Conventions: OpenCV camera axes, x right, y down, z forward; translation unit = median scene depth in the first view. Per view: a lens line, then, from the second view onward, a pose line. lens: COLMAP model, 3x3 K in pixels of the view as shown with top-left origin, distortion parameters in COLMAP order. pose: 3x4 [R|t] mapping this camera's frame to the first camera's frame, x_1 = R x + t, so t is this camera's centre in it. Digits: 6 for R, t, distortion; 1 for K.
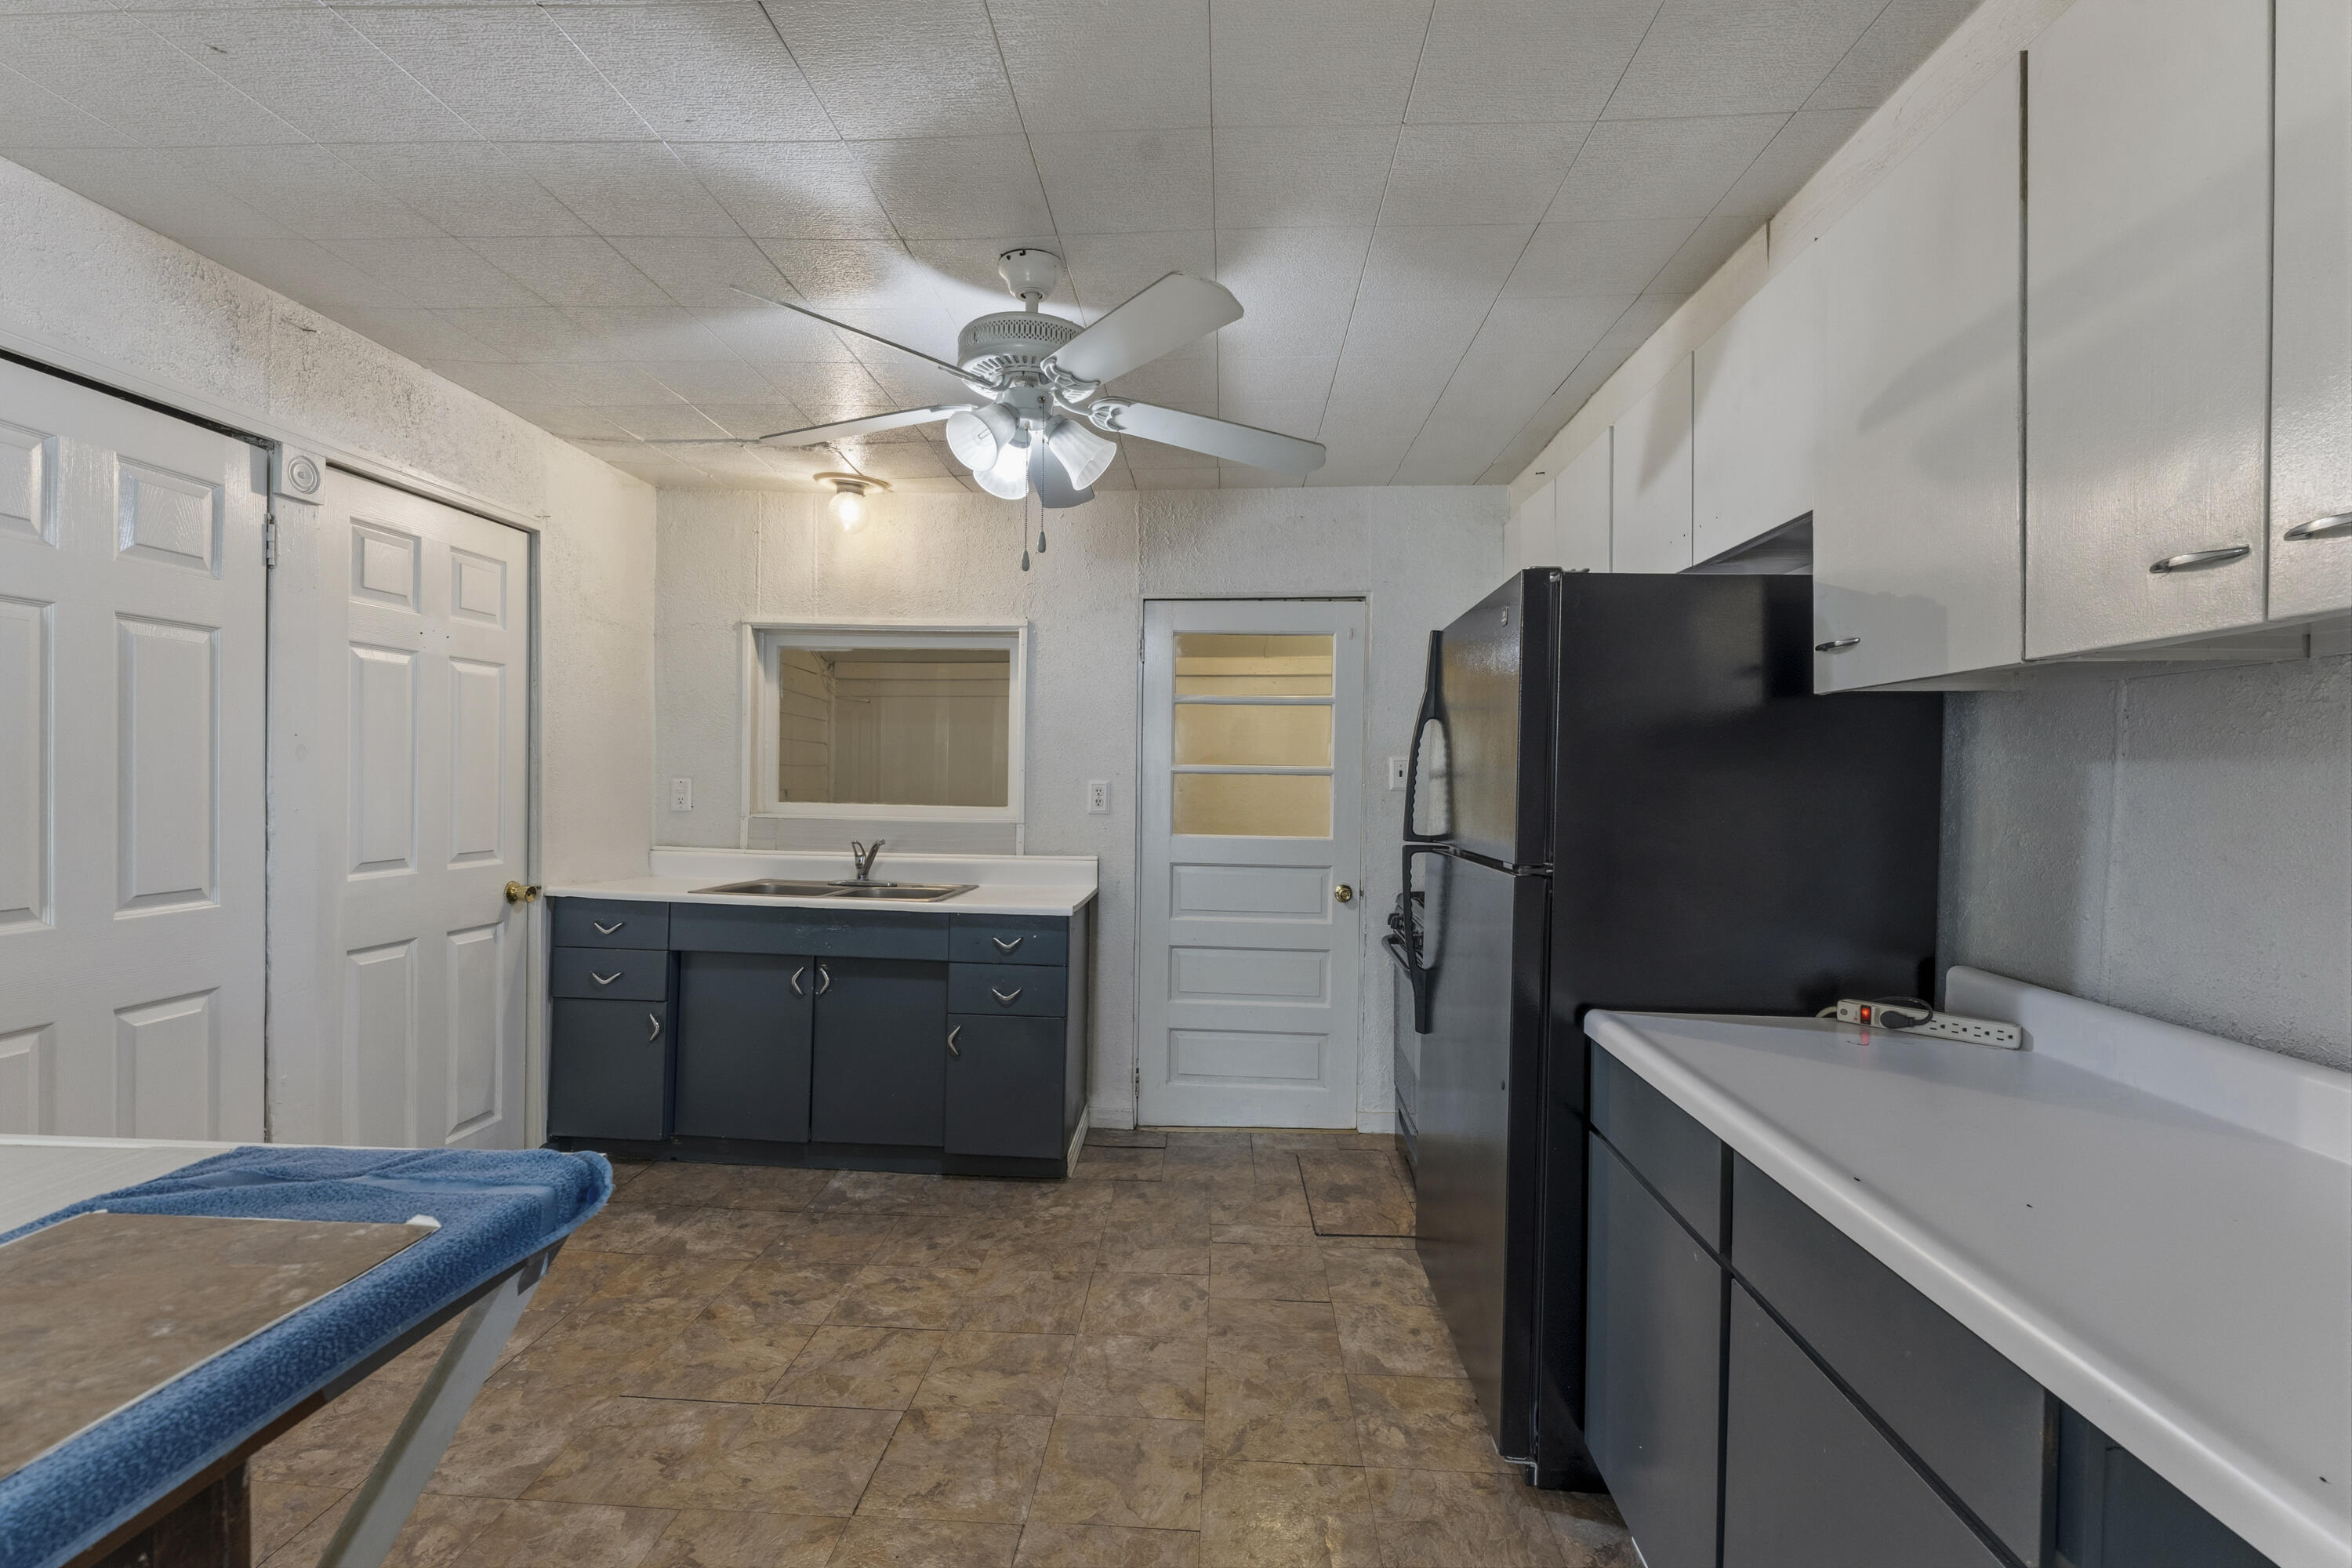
lens RADIAL K [[1026.6, 0, 1163.0], [0, 1026.6, 783.0], [0, 0, 1]] dist [-0.003892, -0.000444]
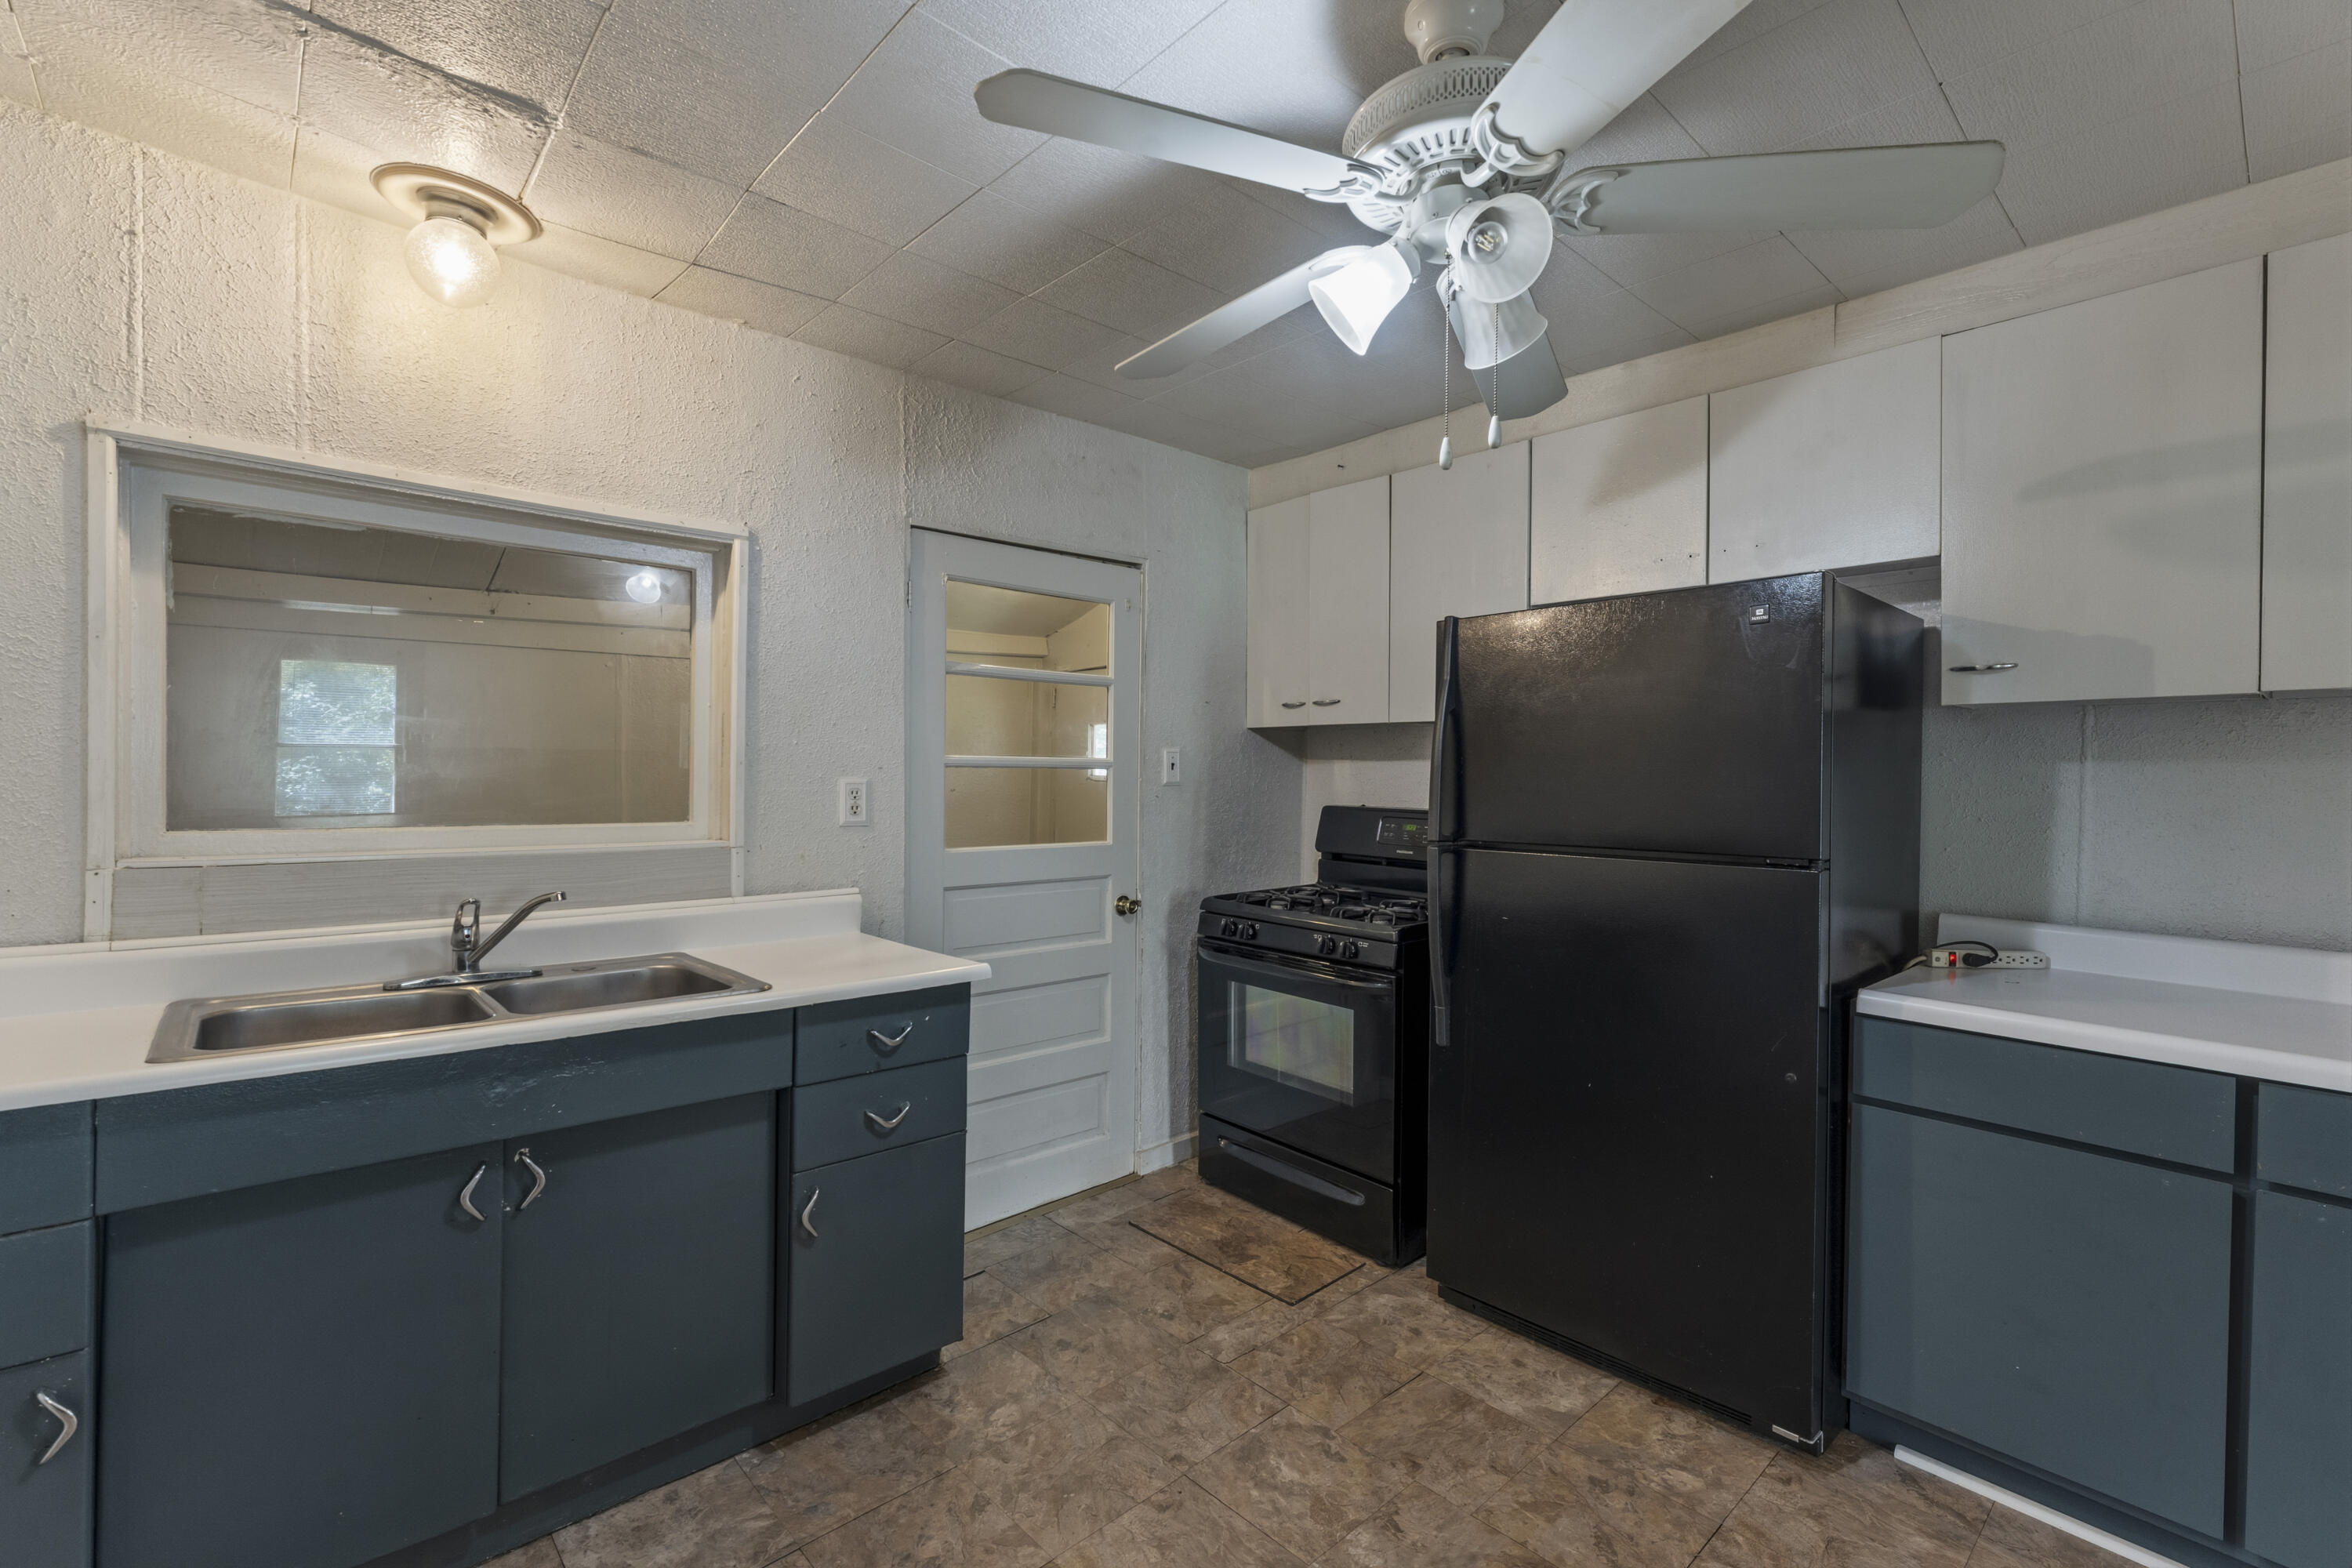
lens RADIAL K [[1026.6, 0, 1163.0], [0, 1026.6, 783.0], [0, 0, 1]] dist [-0.003892, -0.000444]
pose [[0.697724, -0.015134, 0.716207, -0.464746], [0.006098, 0.999866, 0.015188, -0.009279], [-0.716341, -0.006230, 0.697723, 0.417915]]
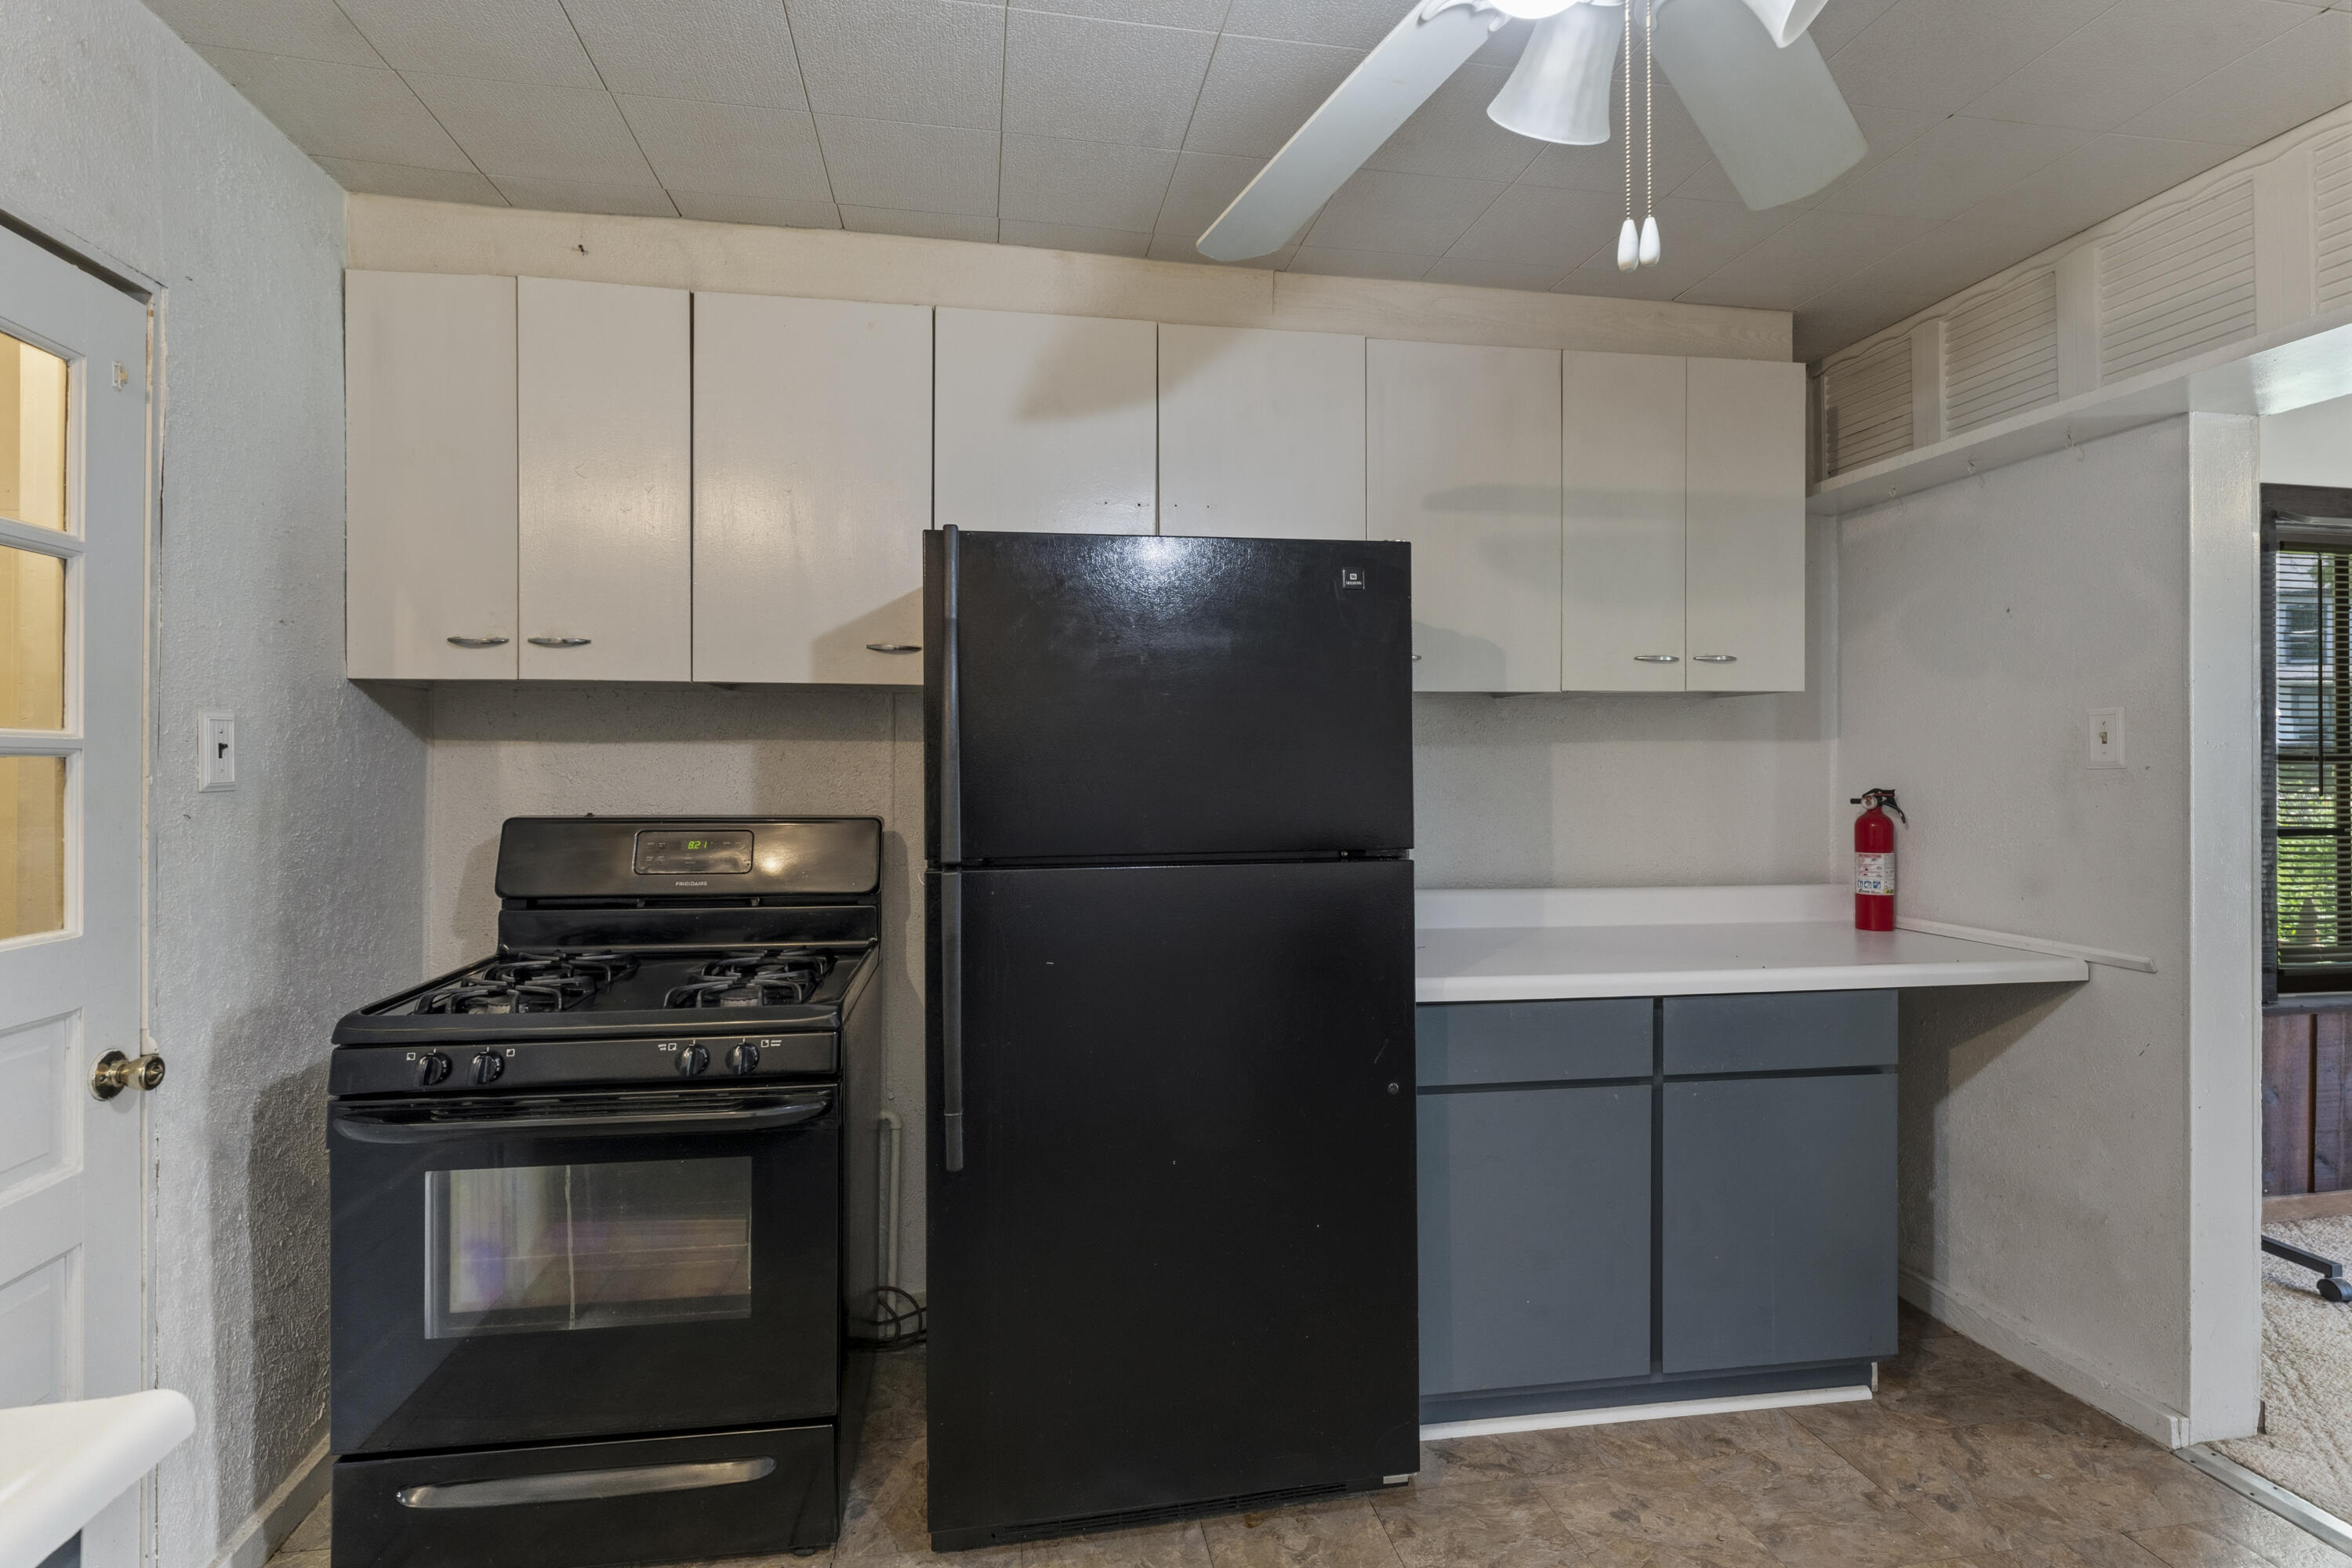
lens RADIAL K [[1096.6, 0, 1171.7], [0, 1096.6, 762.6], [0, 0, 1]] dist [0.000231, 0.000016]
pose [[-0.238266, -0.011129, 0.971136, -0.330799], [0.005653, 0.999902, 0.012845, -0.008593], [-0.971184, 0.008550, -0.238179, 0.807367]]
